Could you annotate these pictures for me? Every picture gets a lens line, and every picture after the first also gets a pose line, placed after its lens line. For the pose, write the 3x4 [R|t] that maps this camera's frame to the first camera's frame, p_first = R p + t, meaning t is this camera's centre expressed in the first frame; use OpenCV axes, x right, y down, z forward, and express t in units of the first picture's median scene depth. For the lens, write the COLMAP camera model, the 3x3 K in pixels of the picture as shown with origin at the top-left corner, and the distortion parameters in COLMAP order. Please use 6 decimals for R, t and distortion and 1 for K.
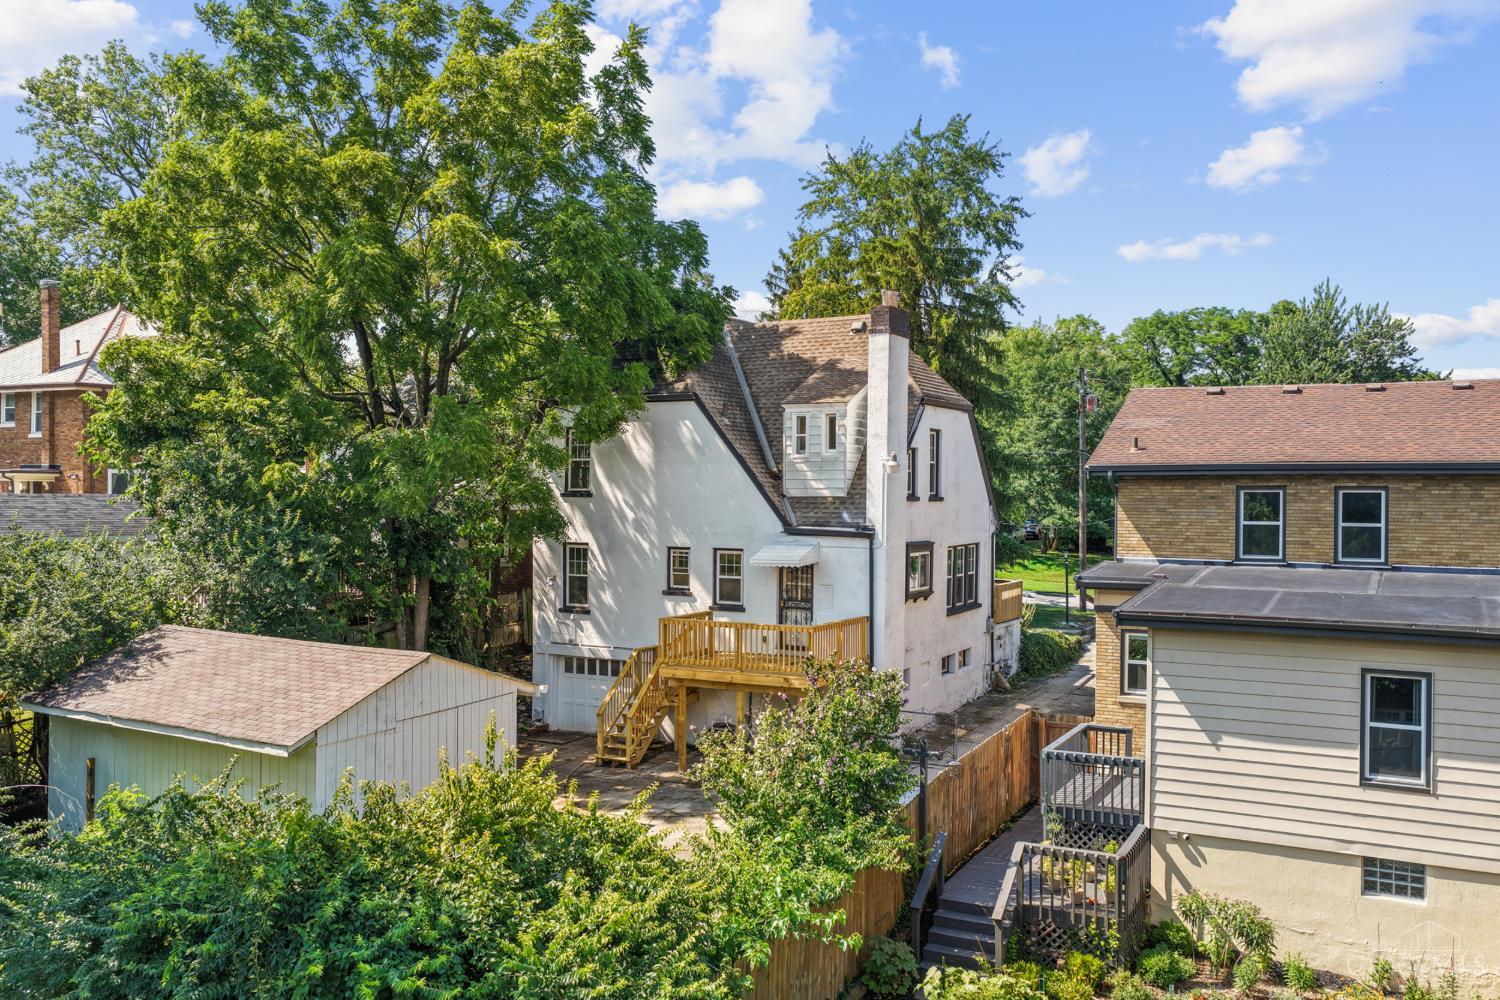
lens RADIAL K [[1246.4, 0, 750.0], [0, 1246.4, 500.0], [0, 0, 1]] dist [-0.005161, -0.004697]
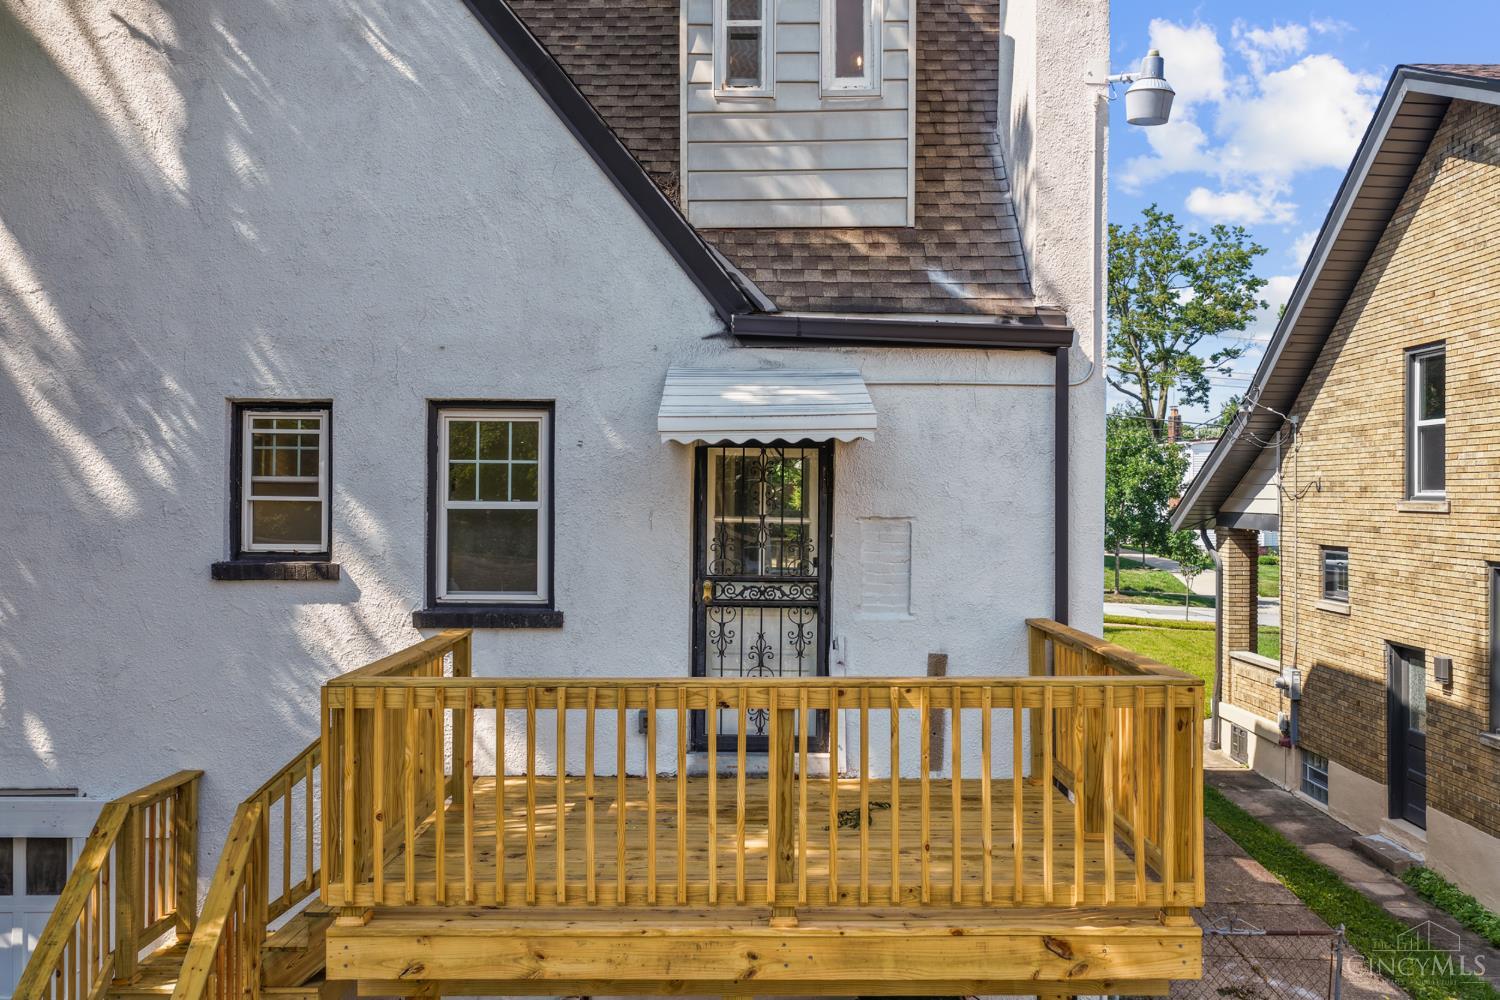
lens RADIAL K [[1246.4, 0, 750.0], [0, 1246.4, 500.0], [0, 0, 1]] dist [-0.005161, -0.004697]
pose [[0.883689, -0.003361, 0.468062, -0.095181], [0.004920, 0.999986, -0.002107, 0.061224], [-0.468048, 0.004165, 0.883693, 0.723270]]
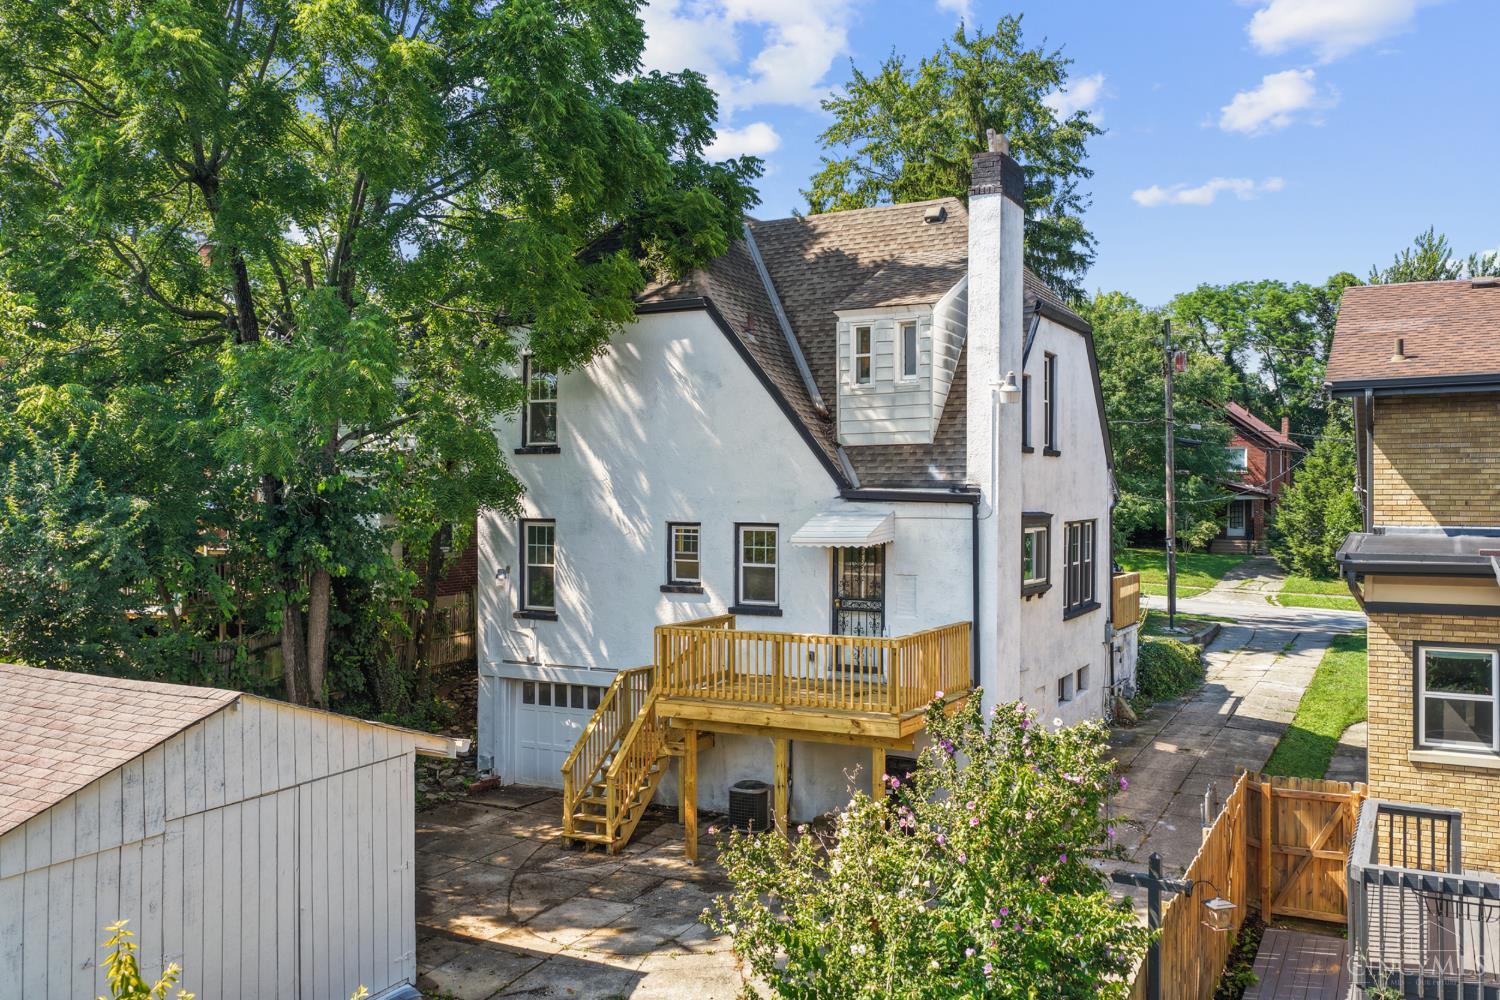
lens RADIAL K [[1246.4, 0, 750.0], [0, 1246.4, 500.0], [0, 0, 1]] dist [-0.005161, -0.004697]
pose [[0.999986, -0.005148, -0.001044, -0.020007], [0.005144, 0.999979, -0.003818, 0.028537], [0.001064, 0.003813, 0.999992, 0.315181]]
